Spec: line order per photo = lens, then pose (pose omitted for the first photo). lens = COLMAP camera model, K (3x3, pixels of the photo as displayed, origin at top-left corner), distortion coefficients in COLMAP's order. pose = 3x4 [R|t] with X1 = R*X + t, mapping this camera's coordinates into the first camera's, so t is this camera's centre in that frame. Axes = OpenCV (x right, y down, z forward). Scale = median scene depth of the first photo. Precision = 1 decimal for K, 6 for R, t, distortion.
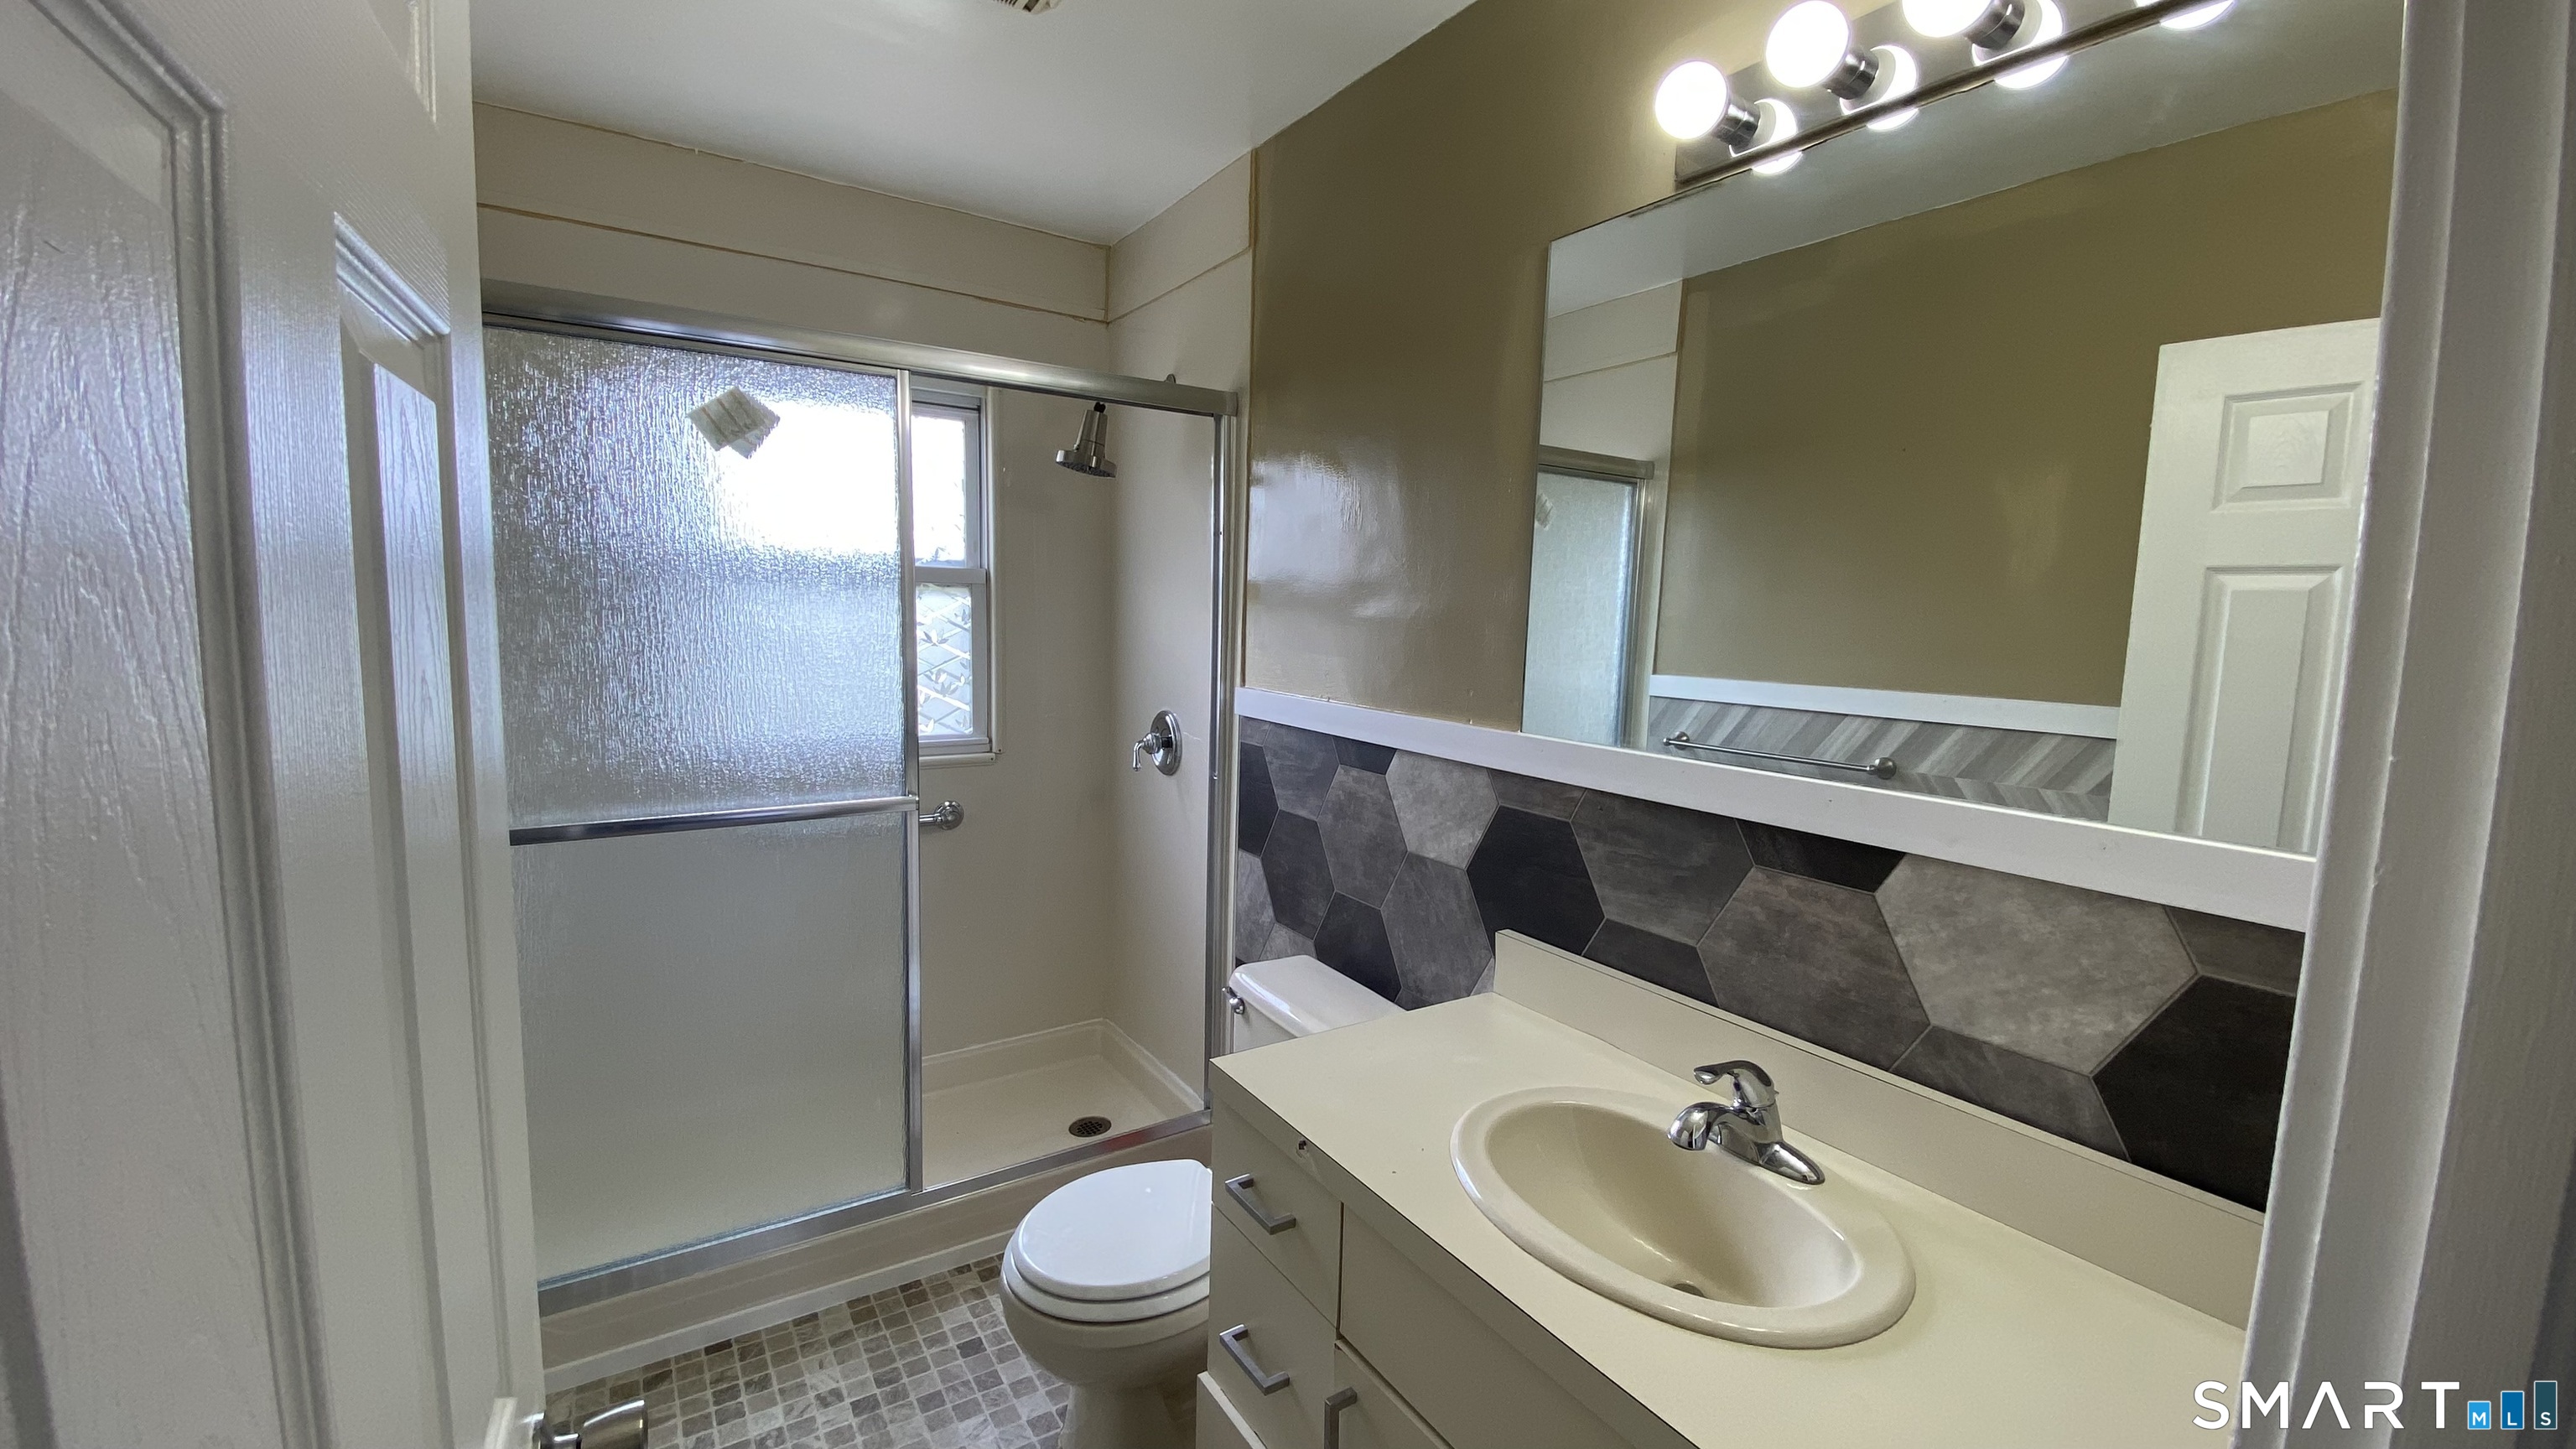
lens RADIAL K [[1023.4, 0, 1282.0], [0, 1023.4, 726.0], [0, 0, 1]] dist [0.012946, -0.013989]
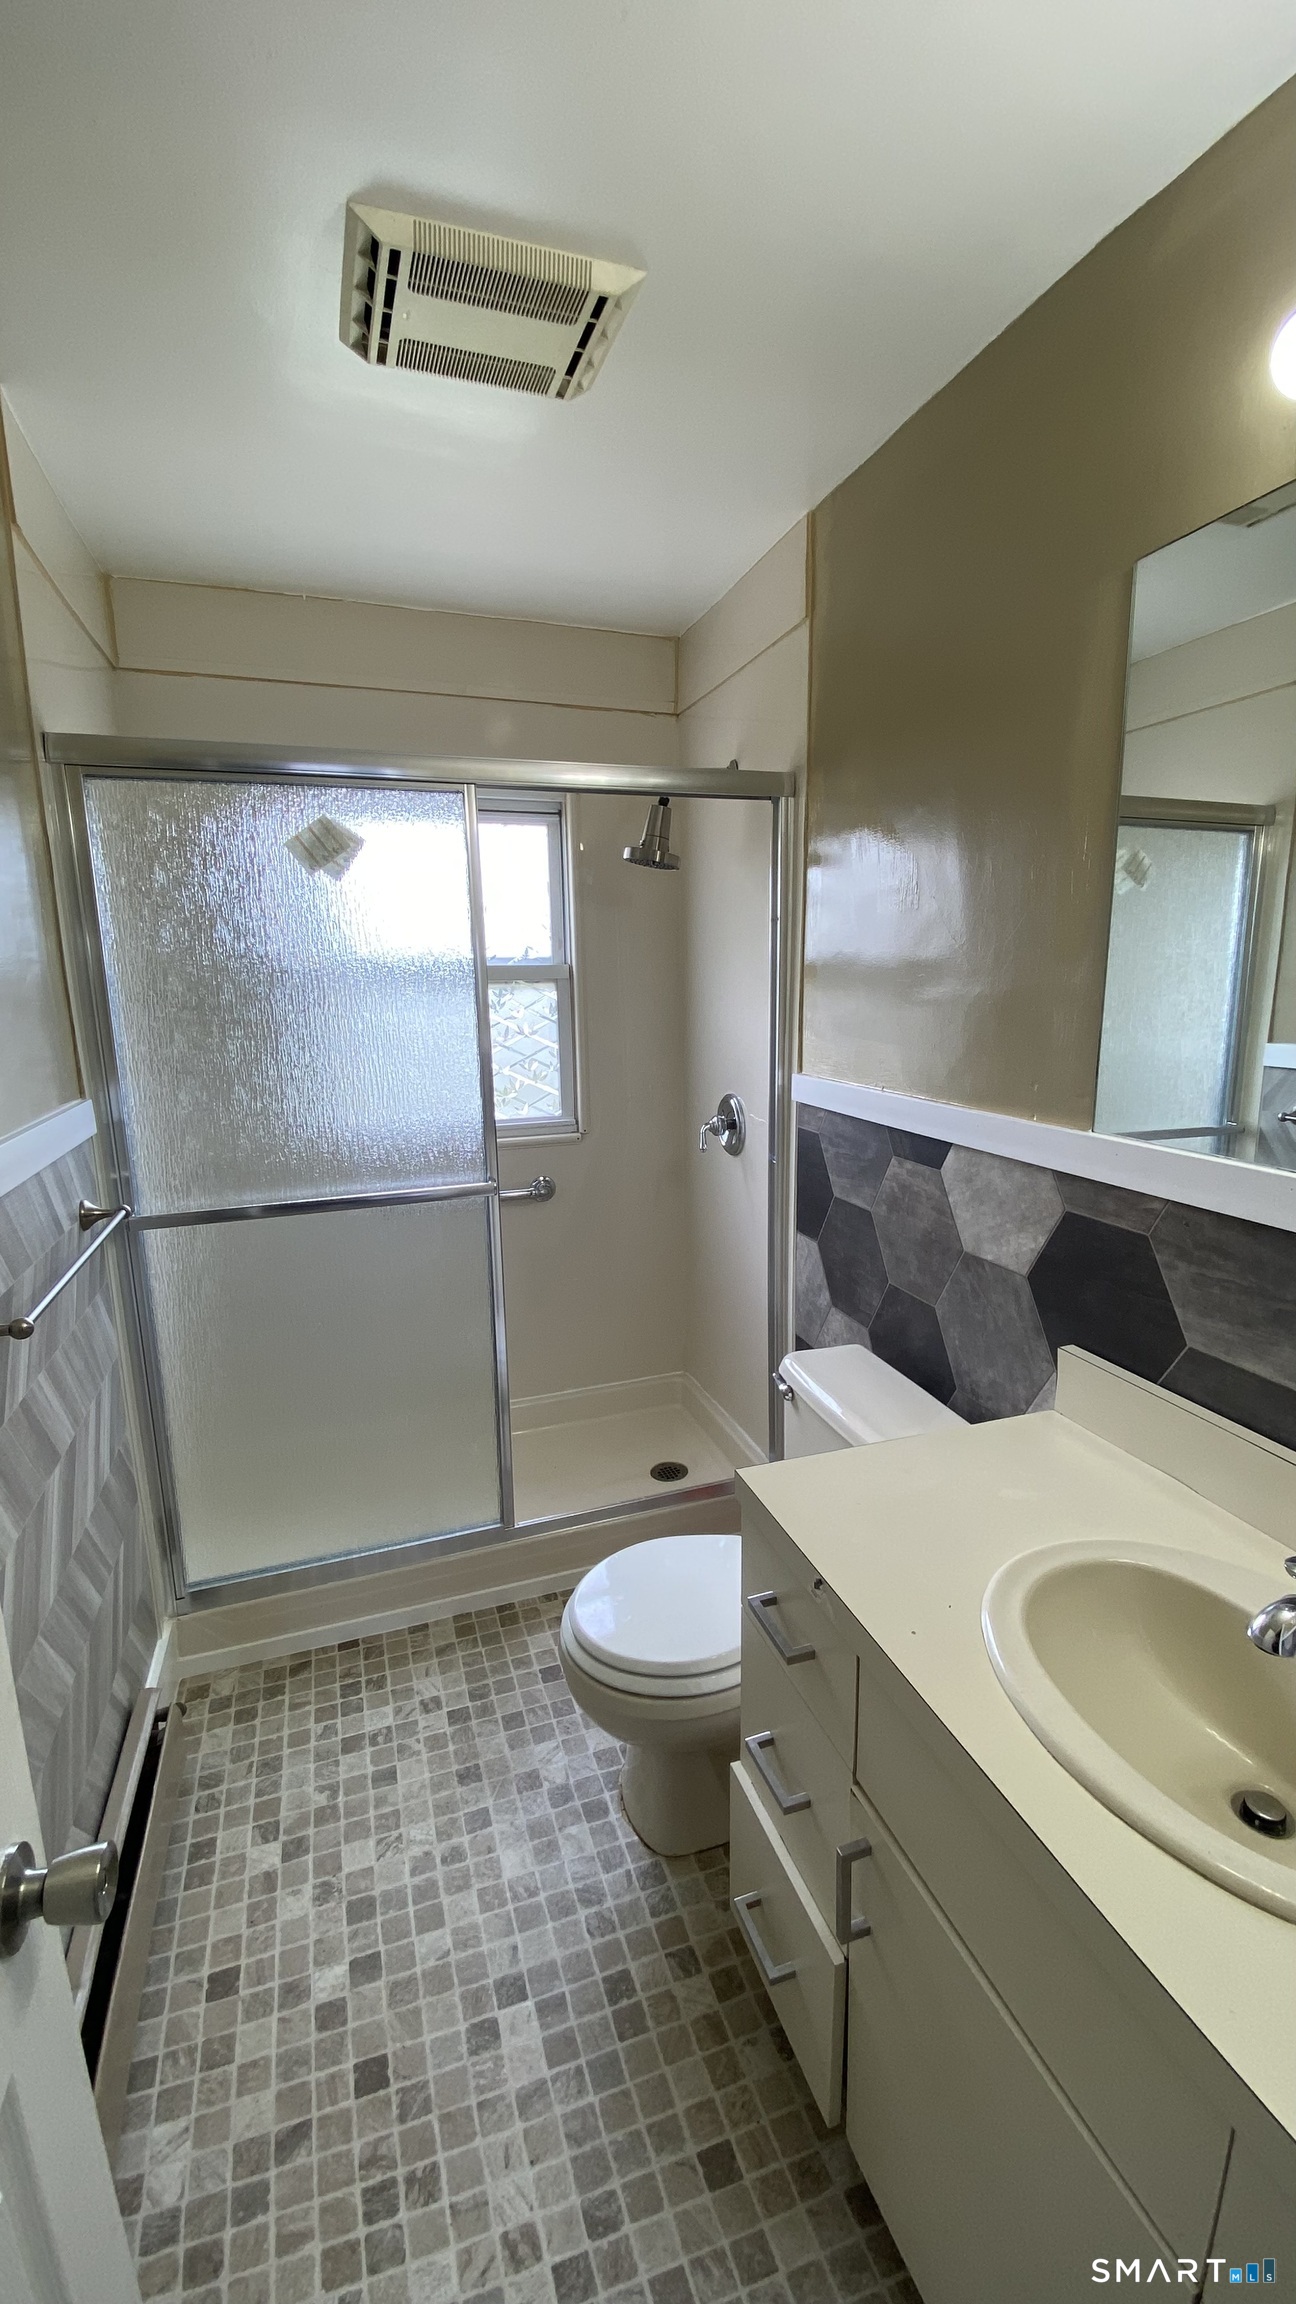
lens RADIAL K [[915.3, 0, 652.5], [0, 915.3, 1149.2], [0, 0, 1]] dist [0.012946, -0.013989]
pose [[0.969098, 0.002736, -0.246662, 0.052373], [0.015448, 0.997303, 0.071755, -0.037062], [0.246193, -0.073348, 0.966441, 0.107939]]
